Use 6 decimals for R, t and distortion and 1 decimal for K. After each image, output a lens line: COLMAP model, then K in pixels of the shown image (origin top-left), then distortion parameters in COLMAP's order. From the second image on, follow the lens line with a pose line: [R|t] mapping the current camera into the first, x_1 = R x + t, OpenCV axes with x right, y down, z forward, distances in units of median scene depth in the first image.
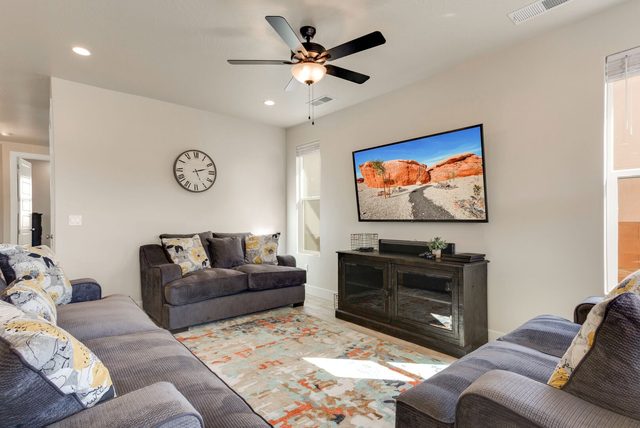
lens RADIAL K [[316.0, 0, 307.1], [0, 316.0, 217.3], [0, 0, 1]] dist [0.004735, 0.003080]
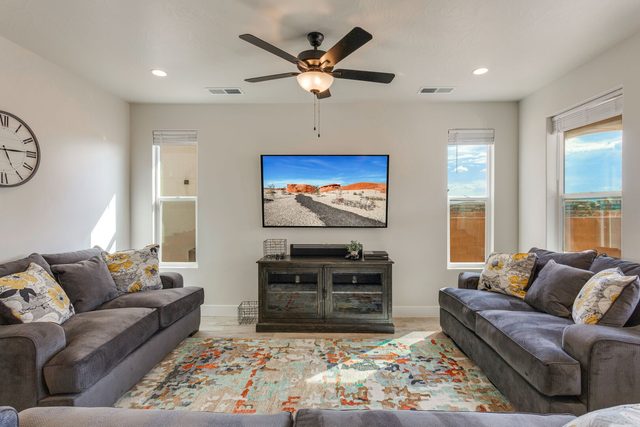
lens RADIAL K [[316.0, 0, 317.8], [0, 316.0, 210.5], [0, 0, 1]] dist [0.004735, 0.003080]
pose [[0.662348, -0.007573, 0.749158, -0.513383], [-0.003964, 0.999900, 0.013612, -0.059581], [-0.749186, -0.011985, 0.662252, 0.262792]]
